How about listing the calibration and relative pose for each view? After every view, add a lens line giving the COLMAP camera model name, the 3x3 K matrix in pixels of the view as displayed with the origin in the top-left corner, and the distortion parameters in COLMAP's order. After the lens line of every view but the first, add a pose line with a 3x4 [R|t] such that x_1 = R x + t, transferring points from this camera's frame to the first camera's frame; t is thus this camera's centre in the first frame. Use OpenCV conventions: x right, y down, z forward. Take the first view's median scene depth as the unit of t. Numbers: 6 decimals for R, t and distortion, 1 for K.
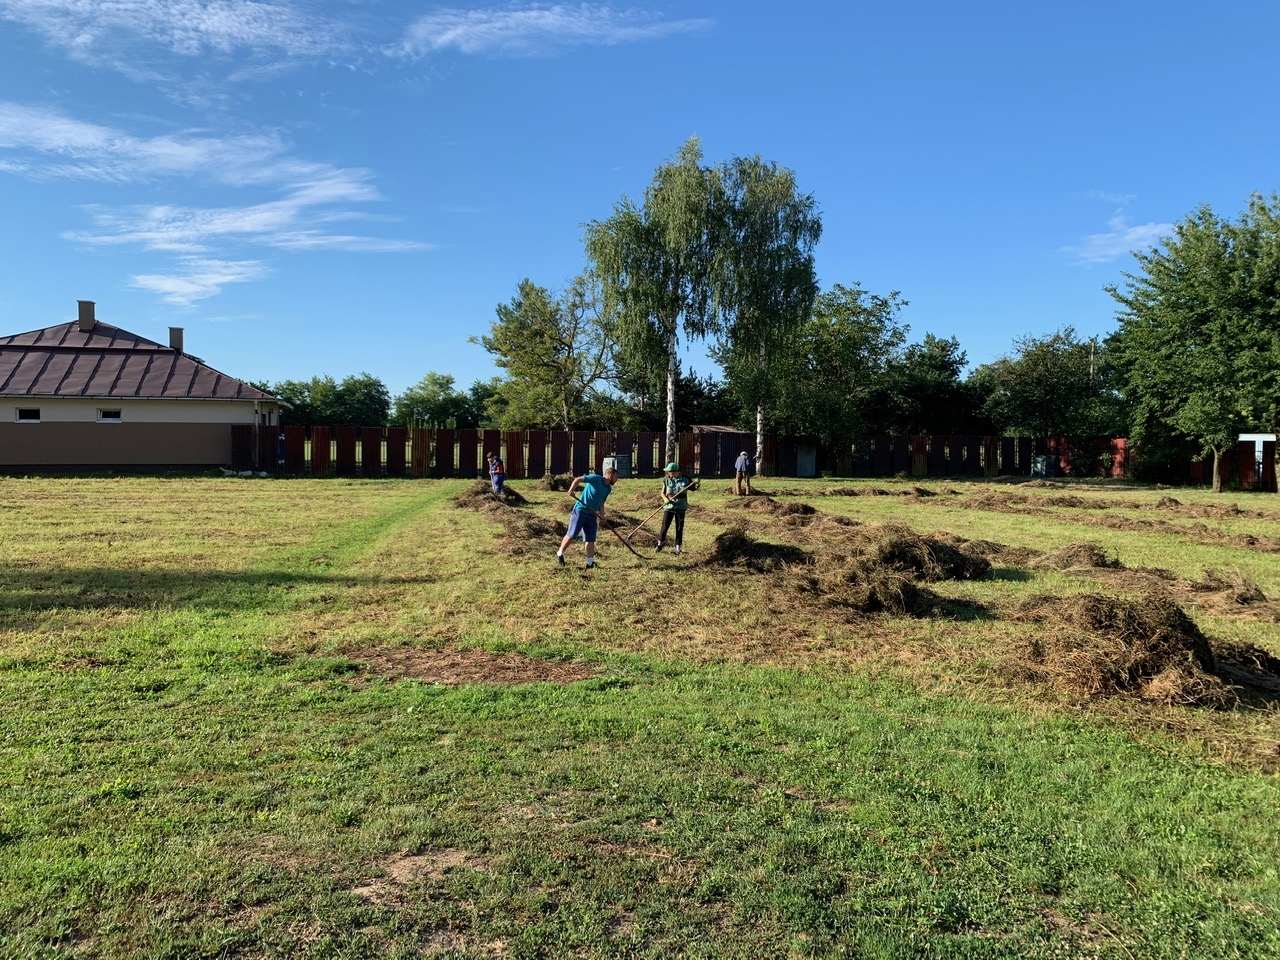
lens RADIAL K [[966.4, 0, 640.0], [0, 966.4, 480.0], [0, 0, 1]] dist [0.036959, -0.090182]
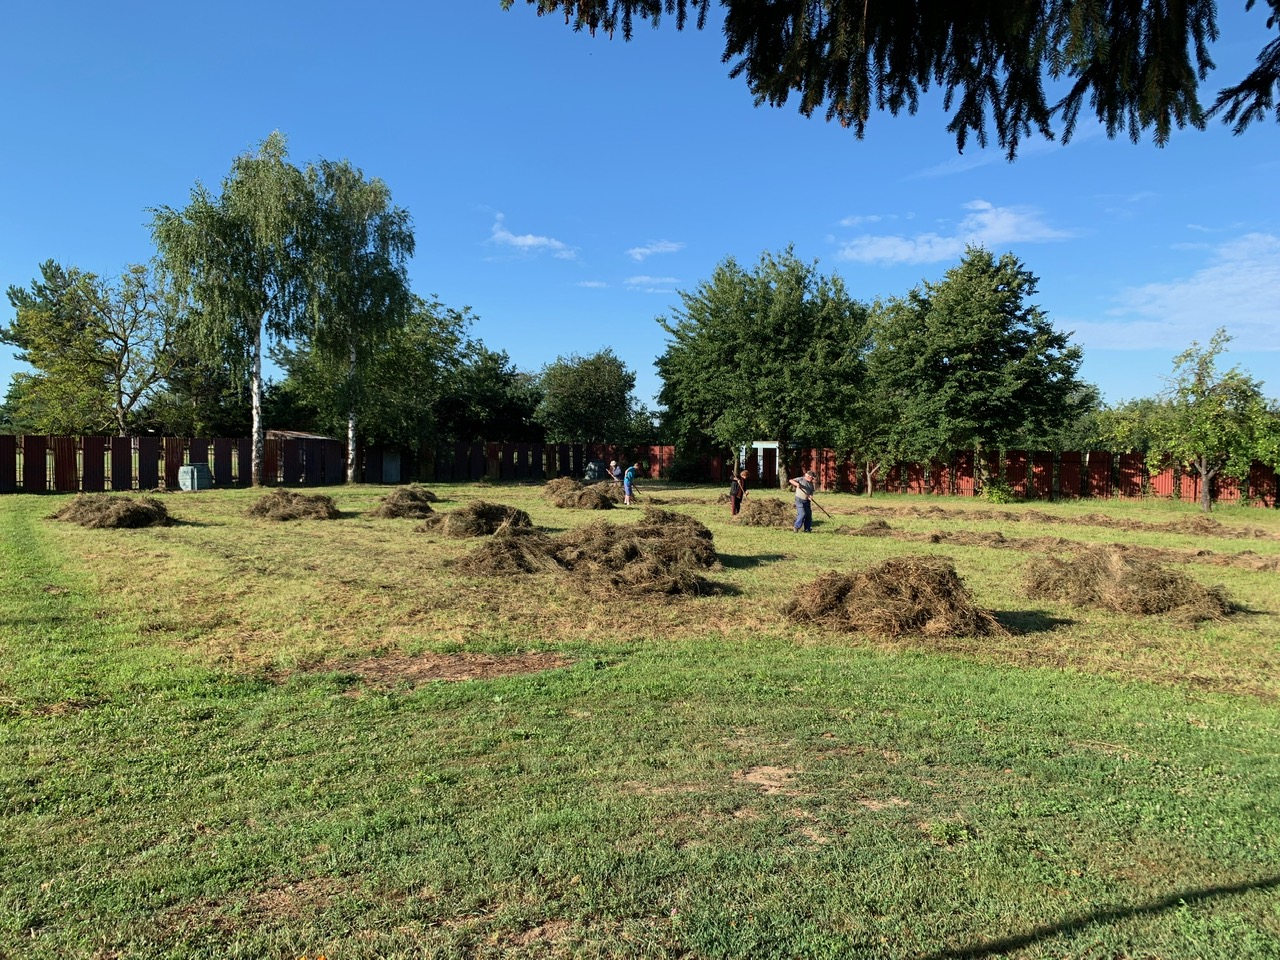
lens RADIAL K [[966.4, 0, 640.0], [0, 966.4, 480.0], [0, 0, 1]] dist [0.036959, -0.090182]
pose [[0.865961, -0.017510, 0.499805, -0.123023], [0.018873, 0.999819, 0.002329, -0.004346], [-0.499755, 0.007416, 0.866135, -0.010387]]
